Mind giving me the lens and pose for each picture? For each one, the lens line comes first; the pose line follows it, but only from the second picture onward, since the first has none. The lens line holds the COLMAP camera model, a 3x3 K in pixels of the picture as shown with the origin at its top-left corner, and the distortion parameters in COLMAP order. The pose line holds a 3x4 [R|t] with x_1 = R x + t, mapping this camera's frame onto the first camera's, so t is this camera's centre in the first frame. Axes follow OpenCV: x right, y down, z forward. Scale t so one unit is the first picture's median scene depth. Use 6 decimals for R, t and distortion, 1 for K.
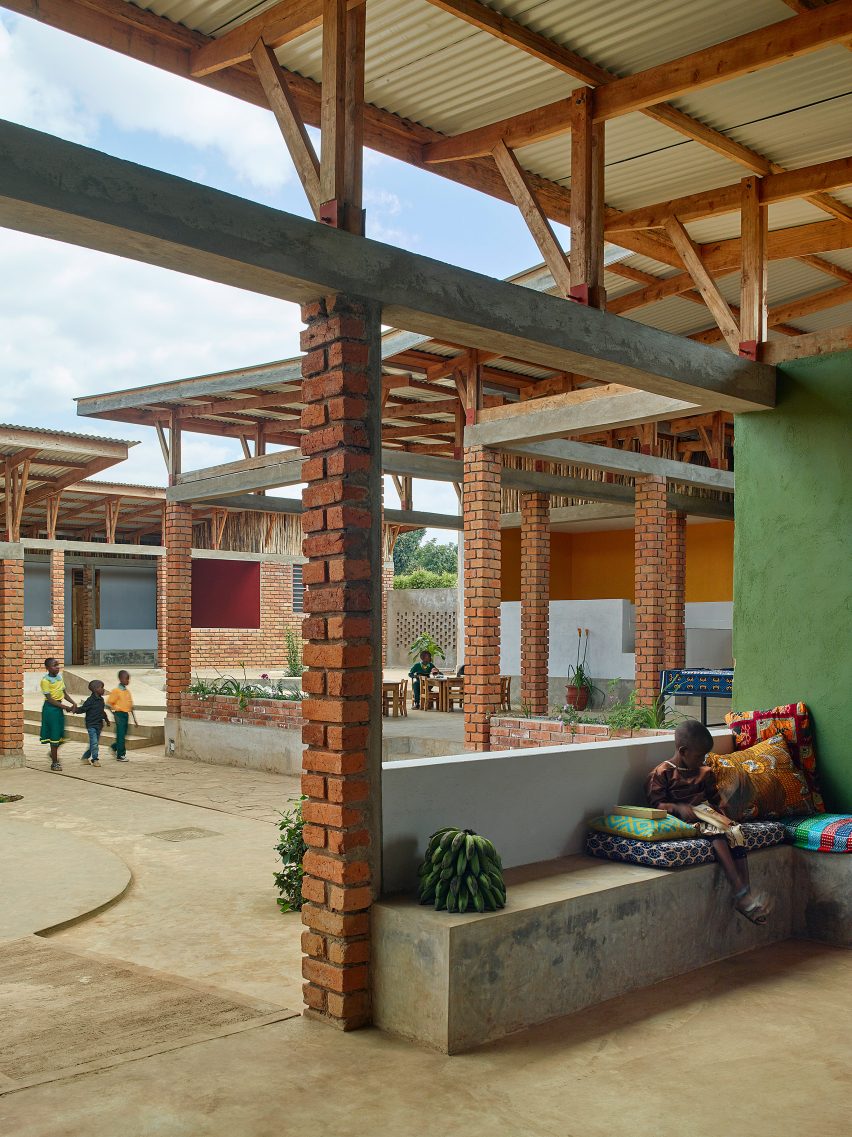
lens RADIAL K [[1134.6, 0, 426.0], [0, 1134.6, 649.7], [0, 0, 1]] dist [-0.056405, 0.081946]
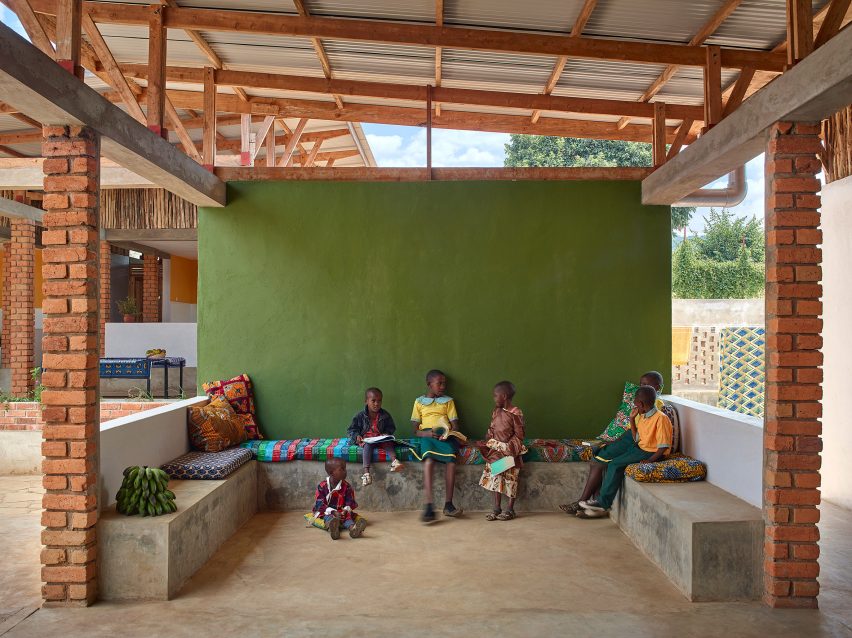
lens RADIAL K [[850.2, 0, 426.0], [0, 850.2, 319.0], [0, 0, 1]] dist [-0.056405, 0.081946]
pose [[0.668772, 0.005707, 0.743445, -0.606550], [0.009725, 0.999818, -0.016423, -0.028148], [-0.743404, 0.018213, 0.668595, -0.109854]]
